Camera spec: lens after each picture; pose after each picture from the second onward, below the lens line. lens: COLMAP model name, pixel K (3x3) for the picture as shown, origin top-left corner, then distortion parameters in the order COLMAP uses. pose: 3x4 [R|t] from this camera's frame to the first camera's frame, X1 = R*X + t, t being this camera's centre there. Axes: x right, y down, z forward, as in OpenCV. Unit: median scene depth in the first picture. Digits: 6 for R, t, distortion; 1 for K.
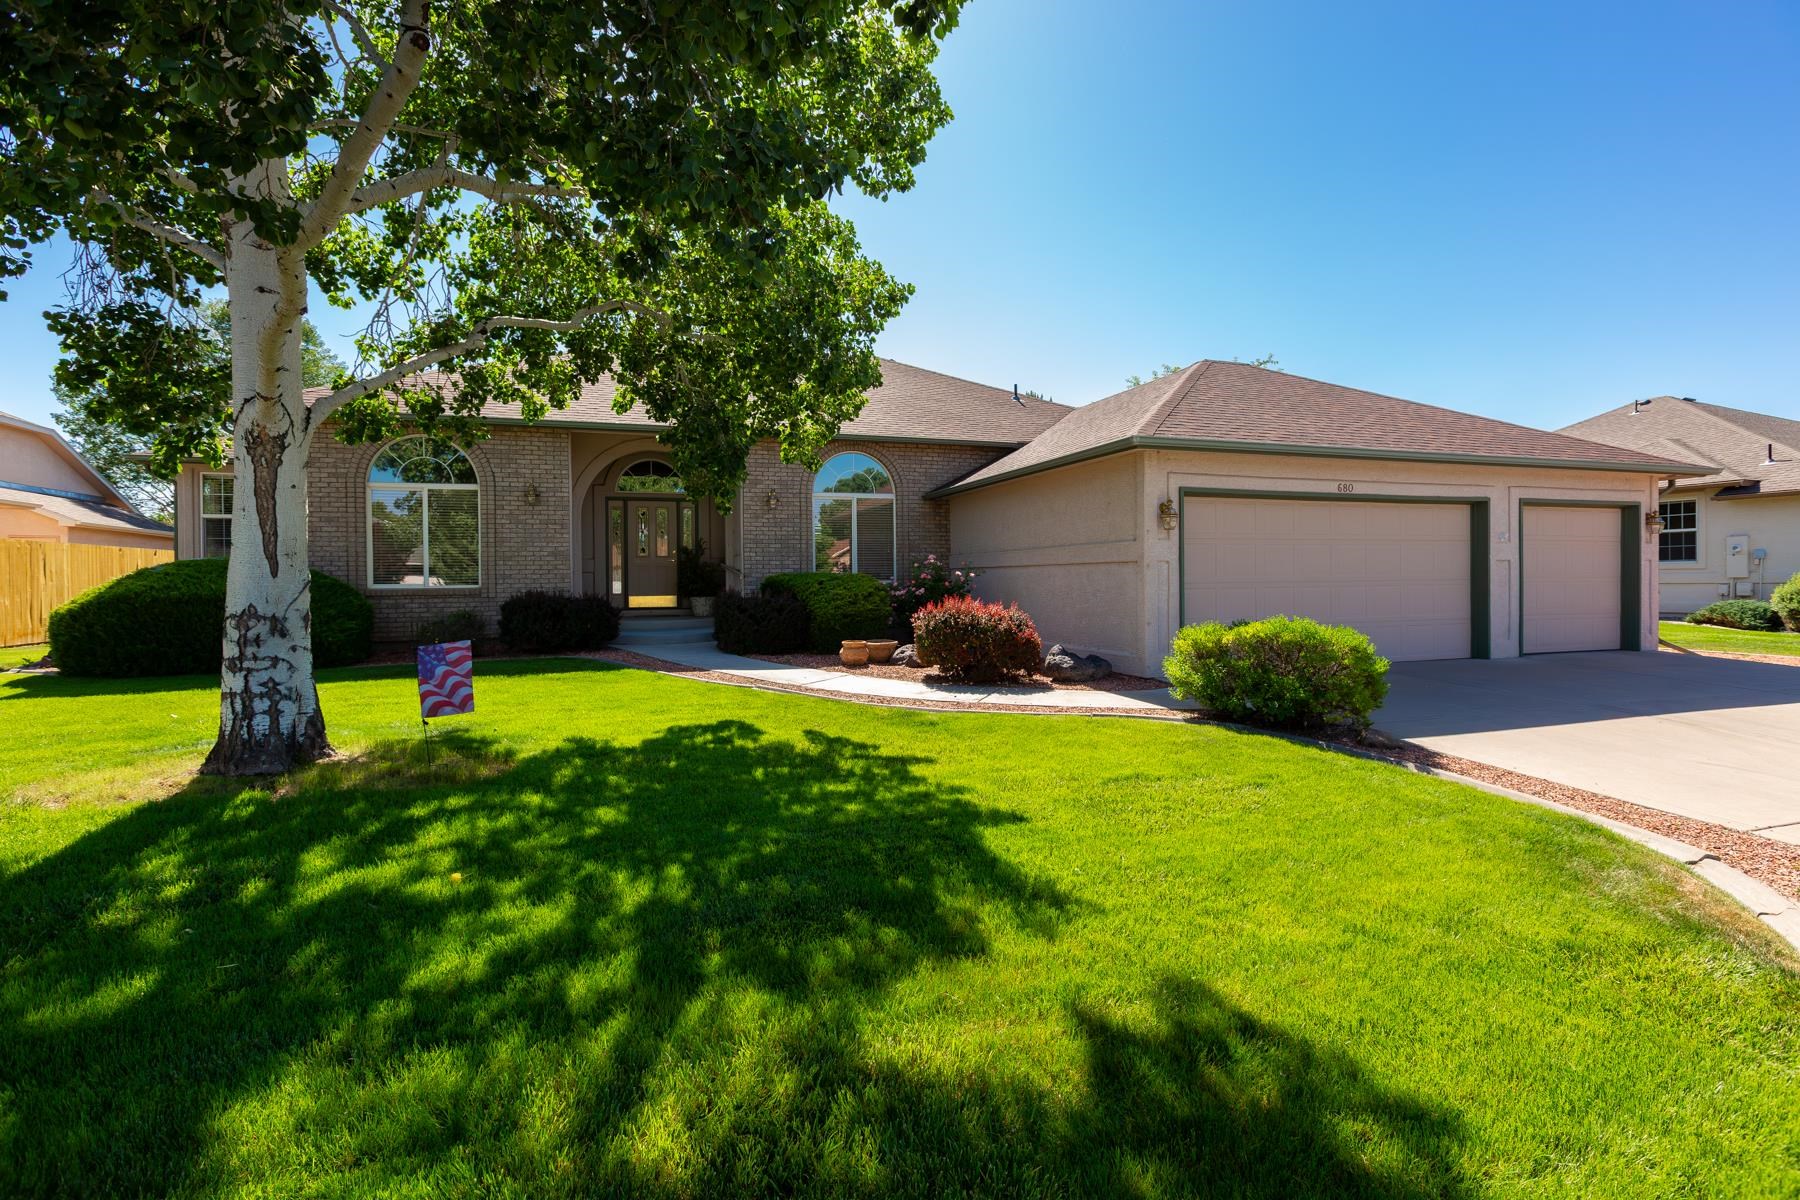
lens RADIAL K [[879.1, 0, 911.6], [0, 879.1, 597.4], [0, 0, 1]] dist [-0.000201, -0.000547]
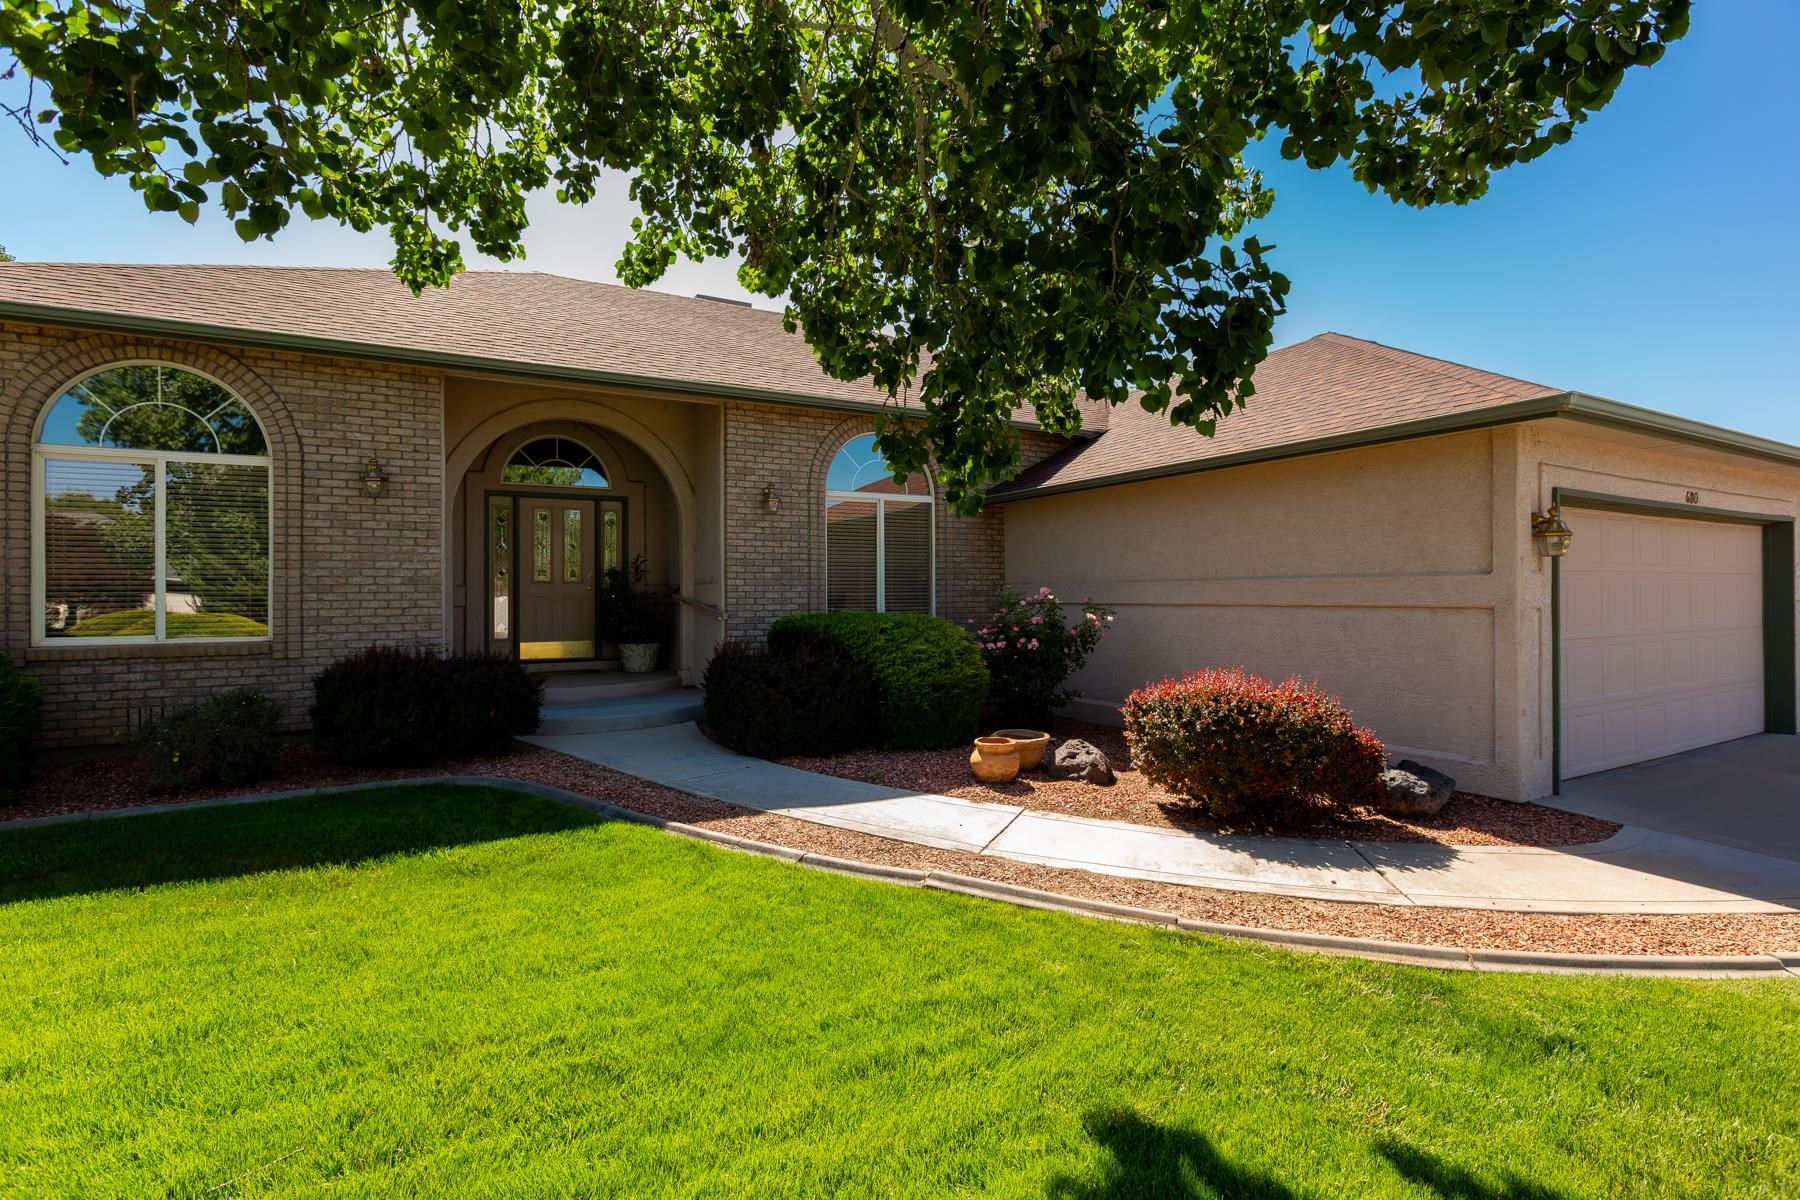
lens RADIAL K [[879.1, 0, 910.2], [0, 879.1, 591.5], [0, 0, 1]] dist [-0.000201, -0.000547]
pose [[0.982177, 0.005015, 0.187894, -0.212392], [-0.000379, 0.999695, -0.024699, -0.031260], [-0.187960, 0.024188, 0.981879, 0.403997]]
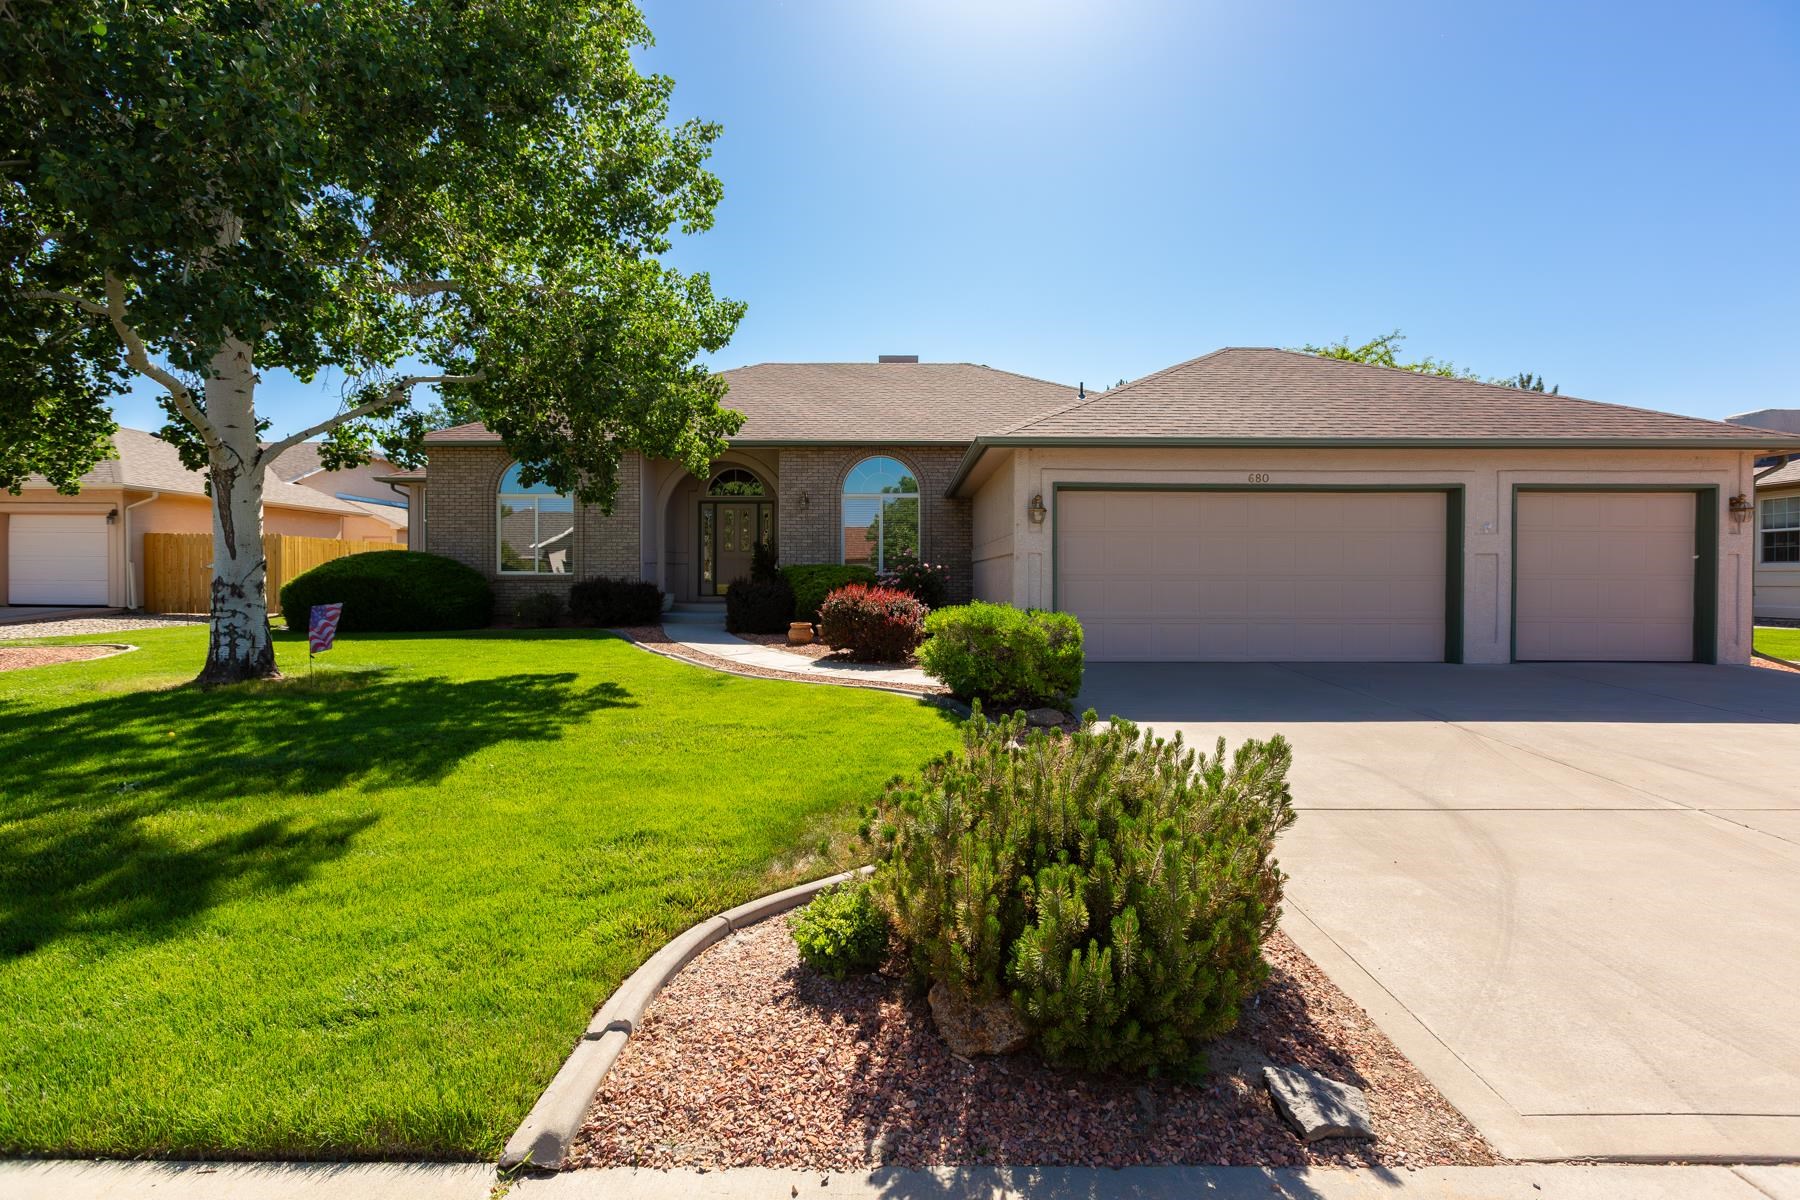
lens RADIAL K [[879.1, 0, 903.2], [0, 879.1, 594.1], [0, 0, 1]] dist [-0.000201, -0.000547]
pose [[0.943480, 0.016340, -0.331025, 0.406743], [-0.016757, 0.999858, 0.001596, 0.007185], [0.331005, 0.004041, 0.943620, -0.038894]]
